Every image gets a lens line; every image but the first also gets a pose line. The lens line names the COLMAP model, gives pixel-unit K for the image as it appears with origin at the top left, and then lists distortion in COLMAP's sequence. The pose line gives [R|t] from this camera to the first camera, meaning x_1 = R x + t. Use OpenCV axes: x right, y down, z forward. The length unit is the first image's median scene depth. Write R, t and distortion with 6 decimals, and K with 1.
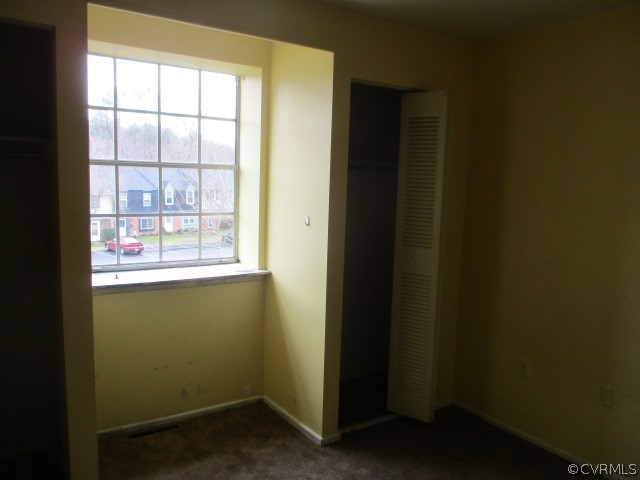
lens RADIAL K [[522.5, 0, 320.0], [0, 522.5, 240.0], [0, 0, 1]] dist [-0.073168, 0.012997]
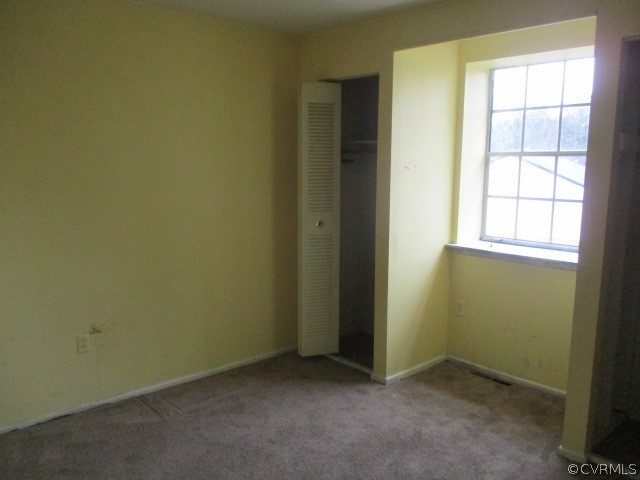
lens RADIAL K [[522.5, 0, 320.0], [0, 522.5, 240.0], [0, 0, 1]] dist [-0.073168, 0.012997]
pose [[0.133014, 0.108053, -0.985206, 0.768586], [-0.118892, 0.988601, 0.092374, -0.007607], [0.983957, 0.104846, 0.144344, 0.406800]]
